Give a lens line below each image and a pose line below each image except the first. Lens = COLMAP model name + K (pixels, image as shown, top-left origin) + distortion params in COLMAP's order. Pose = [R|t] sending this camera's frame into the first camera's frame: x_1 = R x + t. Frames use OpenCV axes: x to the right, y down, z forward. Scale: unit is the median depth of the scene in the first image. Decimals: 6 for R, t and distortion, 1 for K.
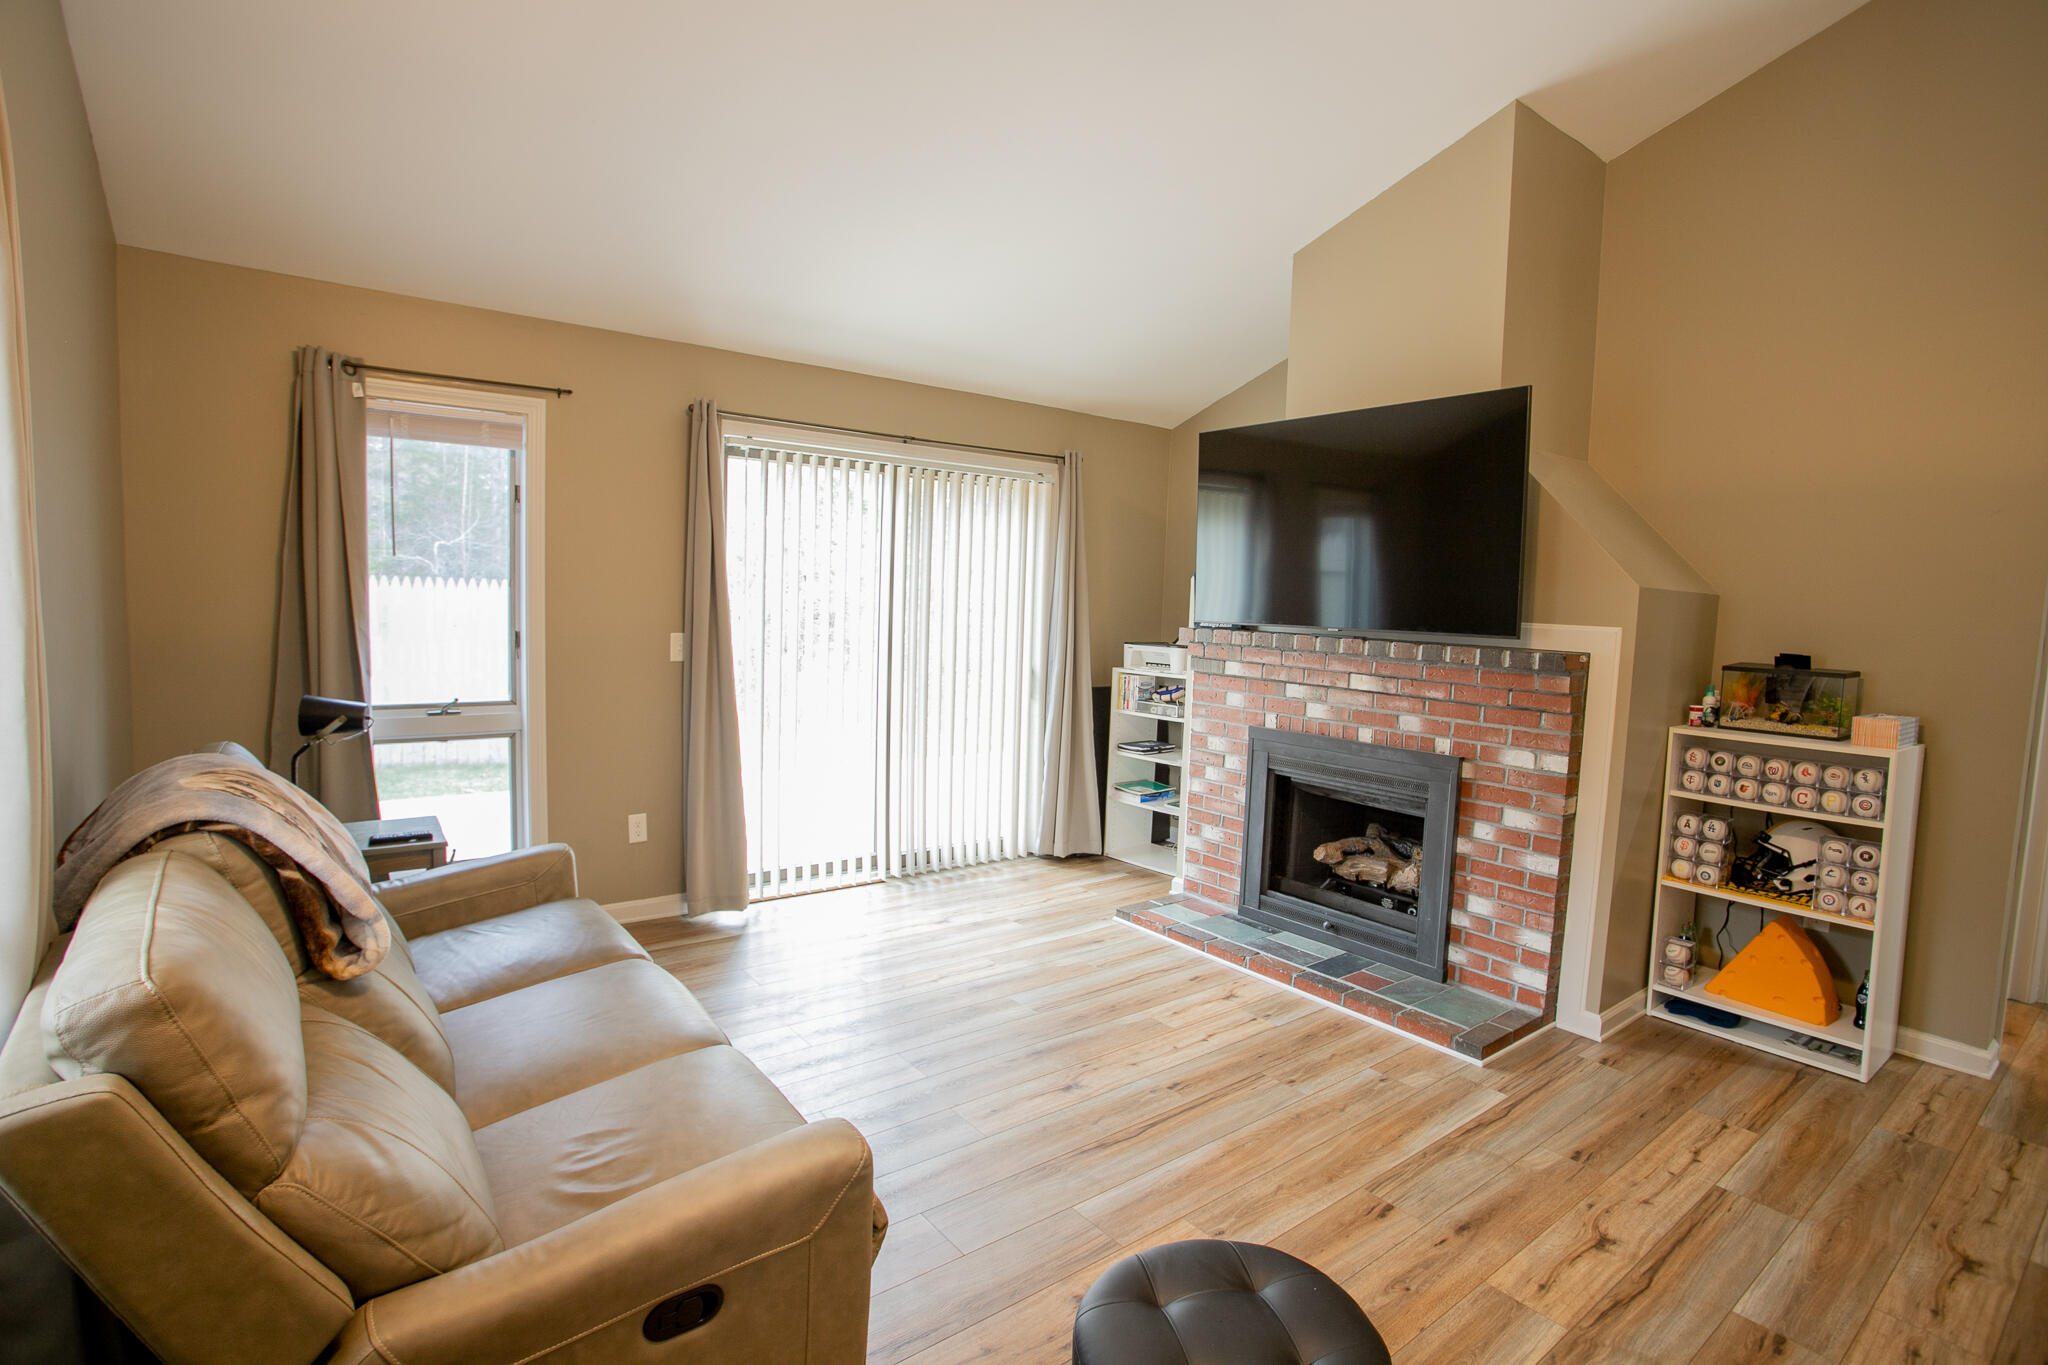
lens RADIAL K [[991.6, 0, 1022.7], [0, 991.6, 678.0], [0, 0, 1]] dist [-0.072303, 0.028802]
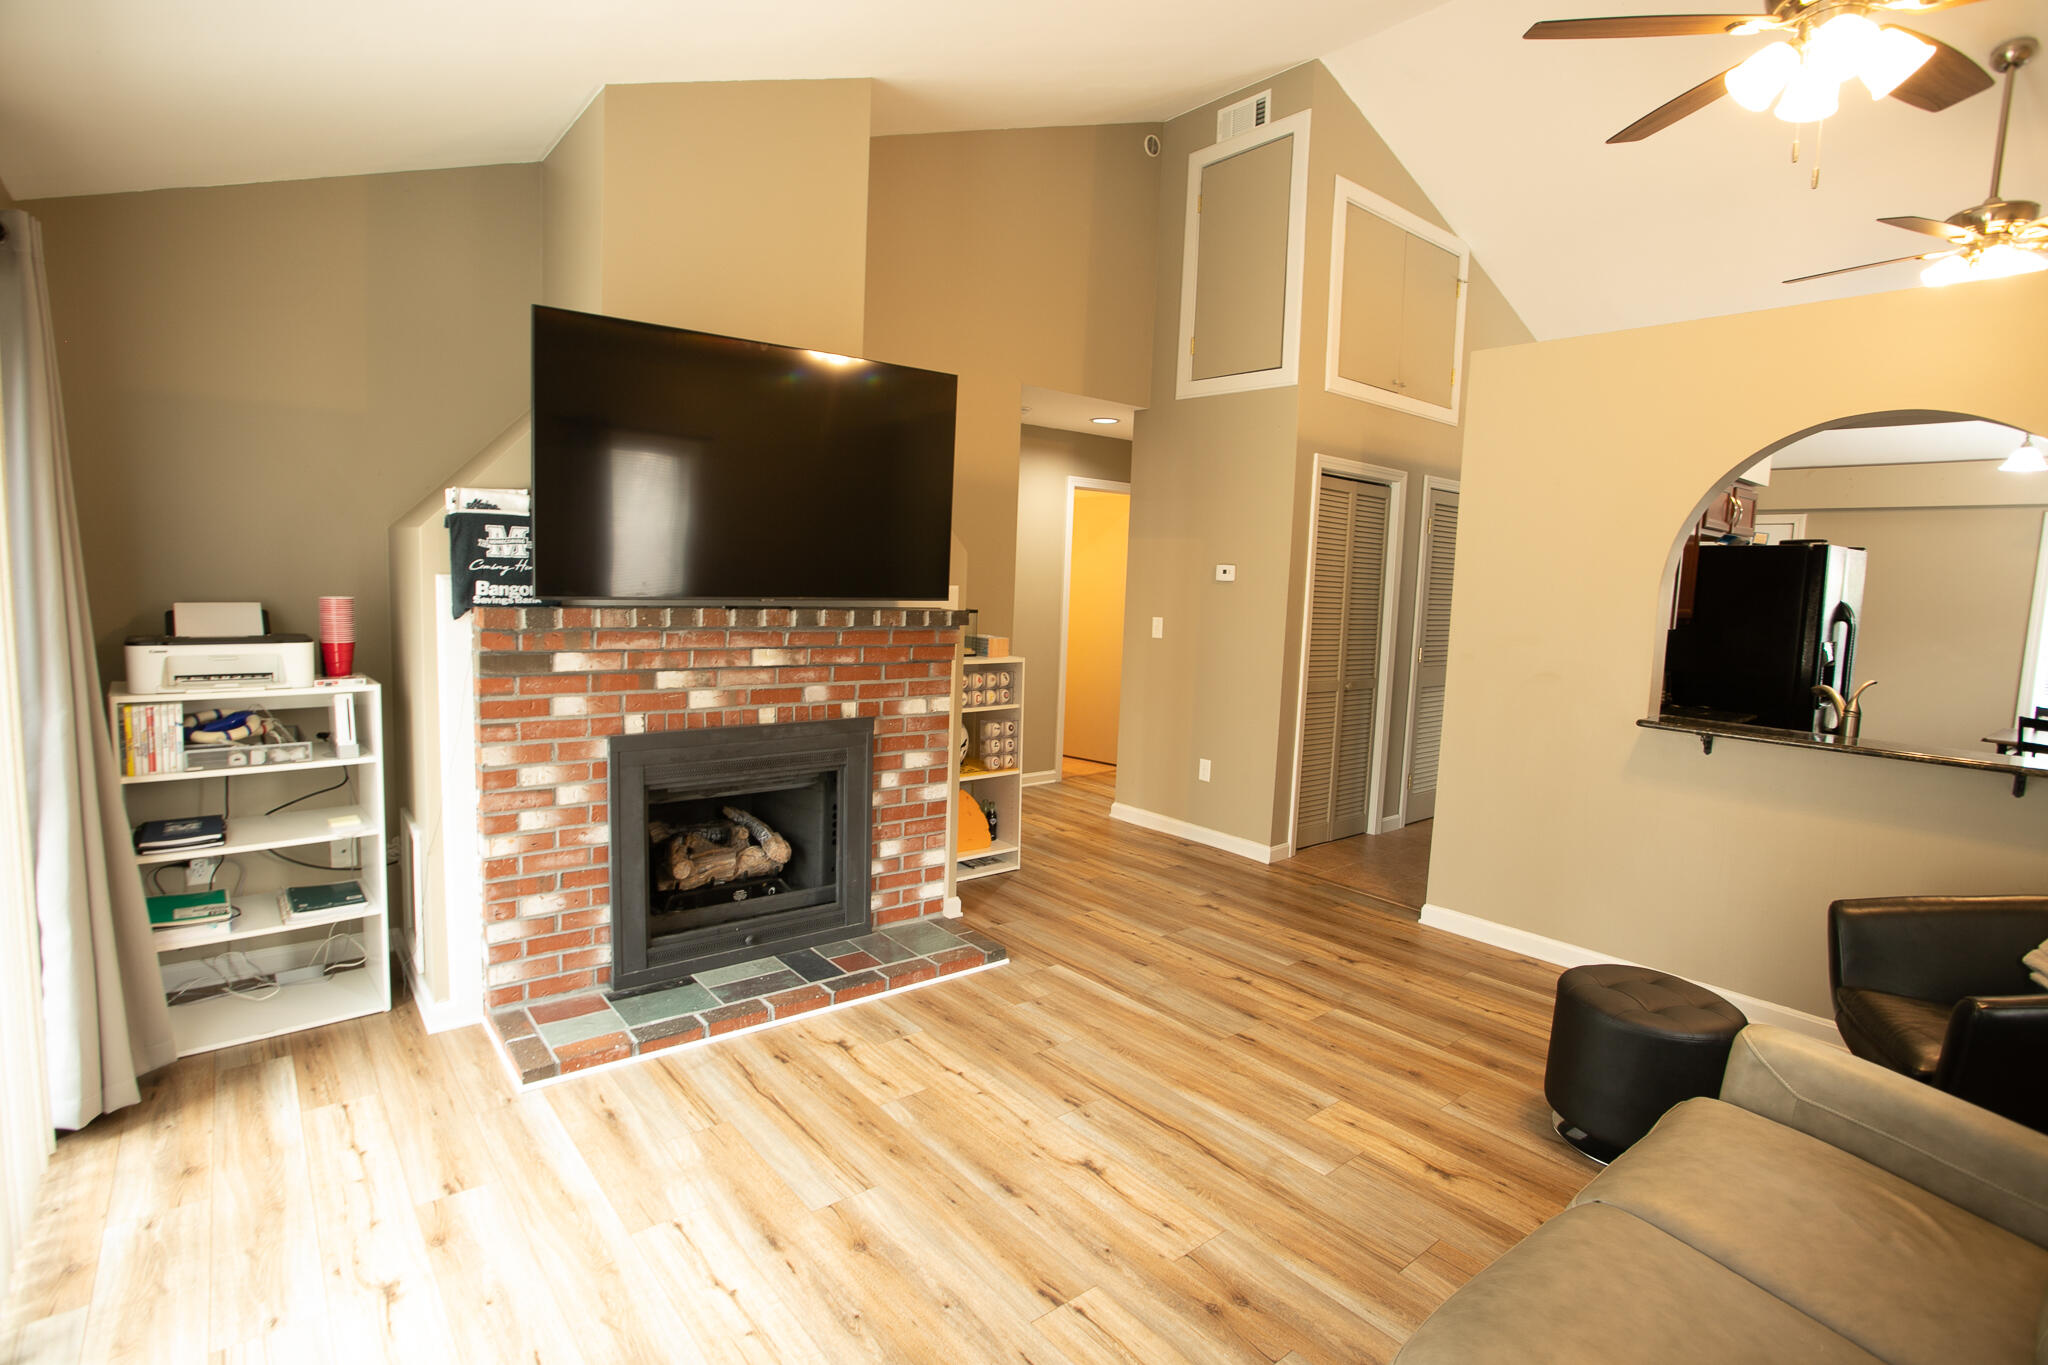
lens RADIAL K [[991.6, 0, 1022.7], [0, 991.6, 678.0], [0, 0, 1]] dist [-0.072303, 0.028802]
pose [[-0.021308, -0.139121, 0.990046, -0.586369], [0.046333, 0.989070, 0.139981, -0.098537], [-0.998699, 0.048854, -0.014629, 0.847980]]
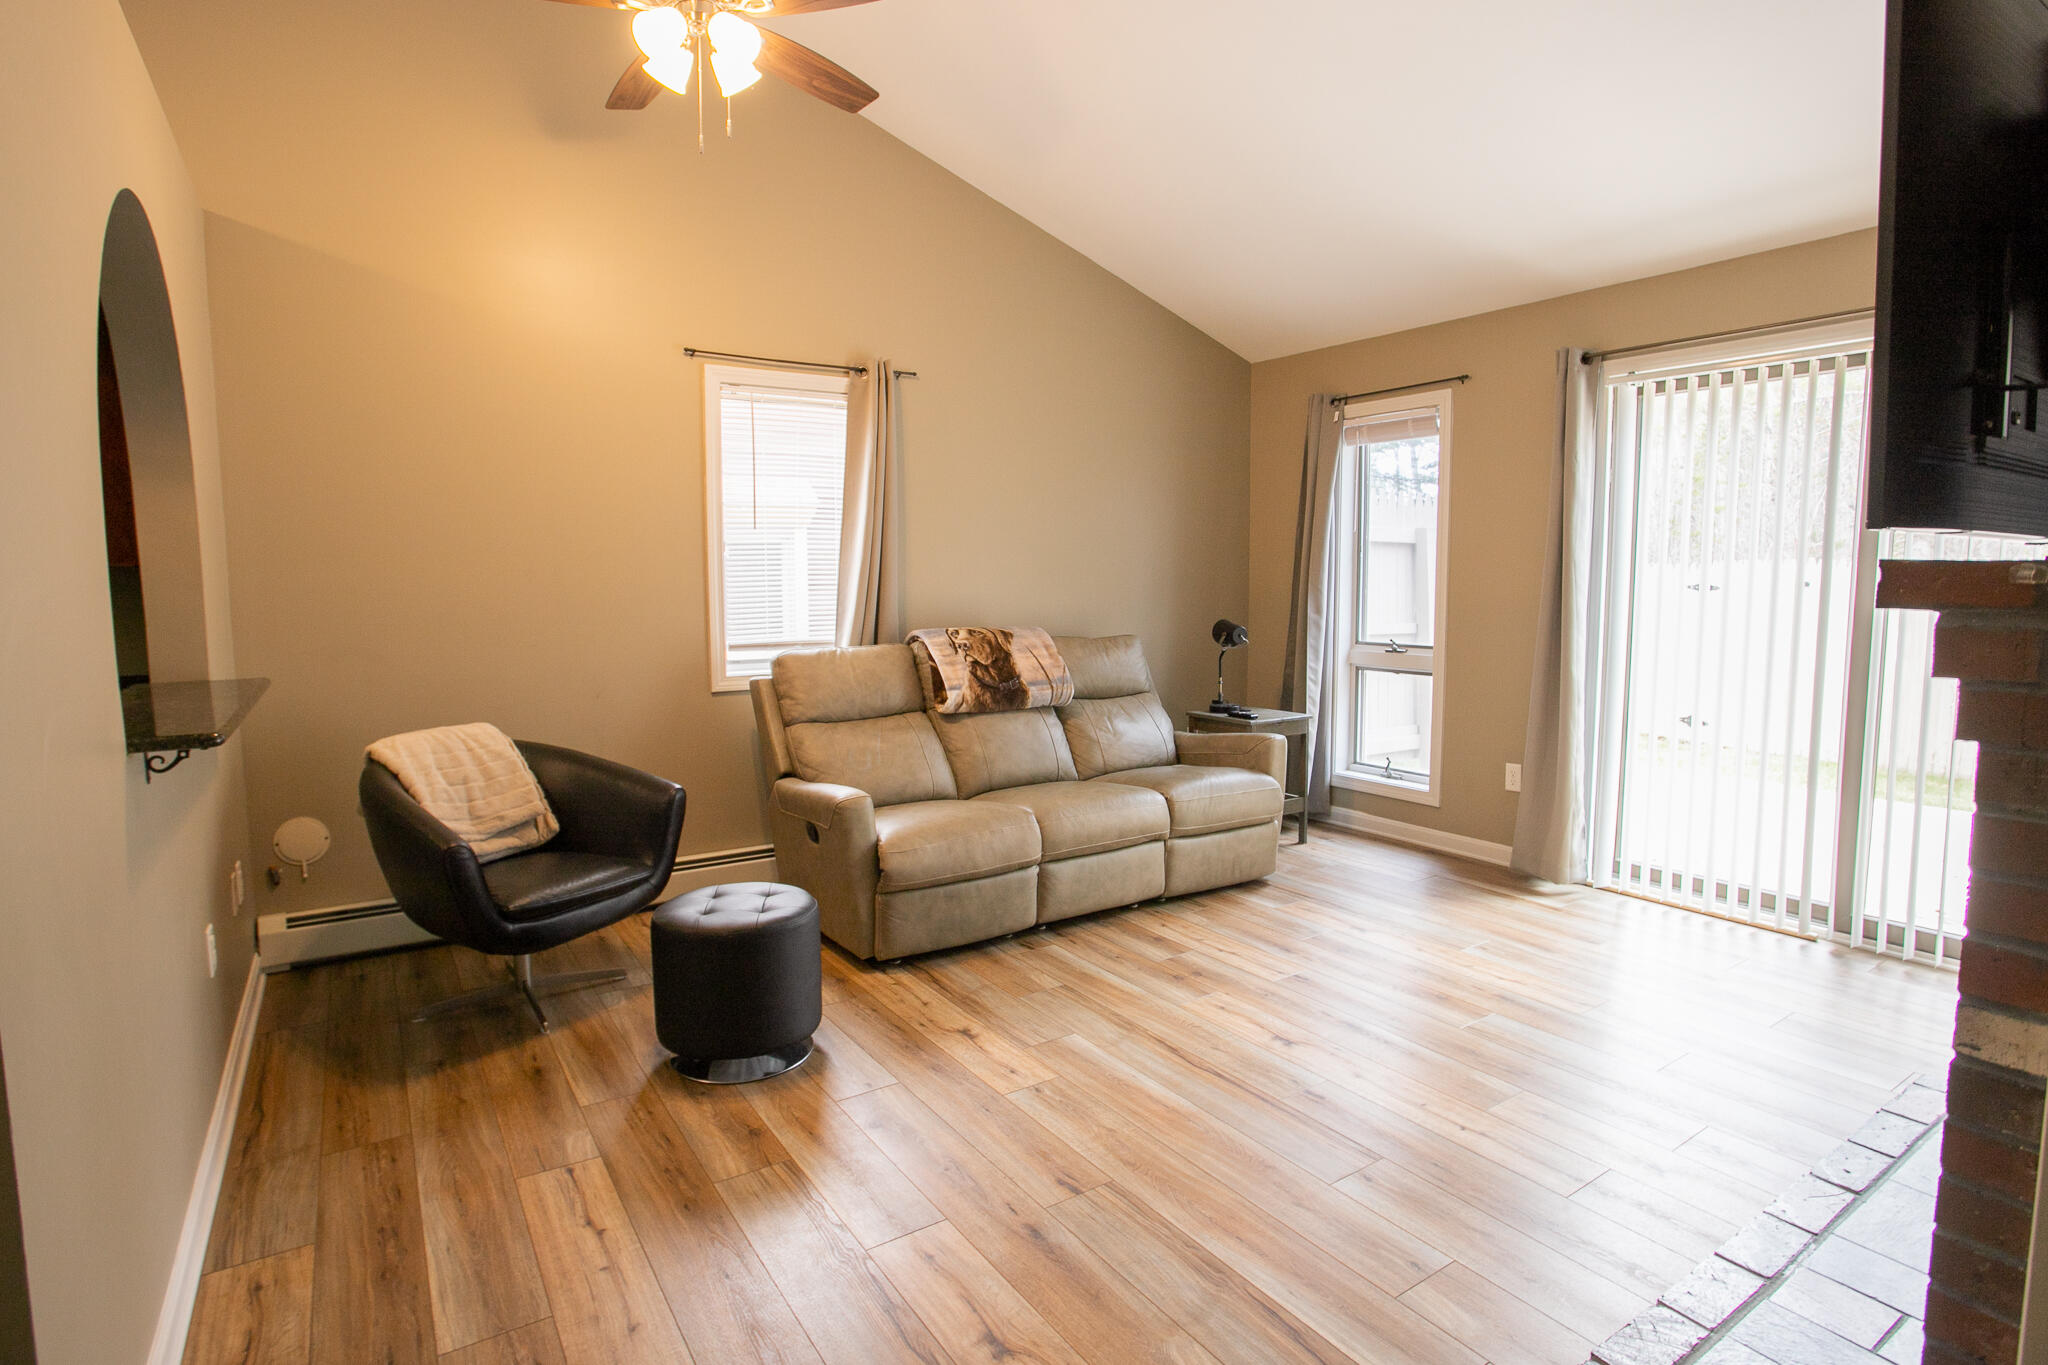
lens RADIAL K [[1035.8, 0, 1024.0], [0, 1035.8, 682.5], [0, 0, 1]] dist [-0.078446, 0.026578]
pose [[-0.083230, 0.067676, -0.994230, 0.830276], [-0.079163, 0.994089, 0.074293, 0.015849], [0.993381, 0.084890, -0.077380, 0.642776]]
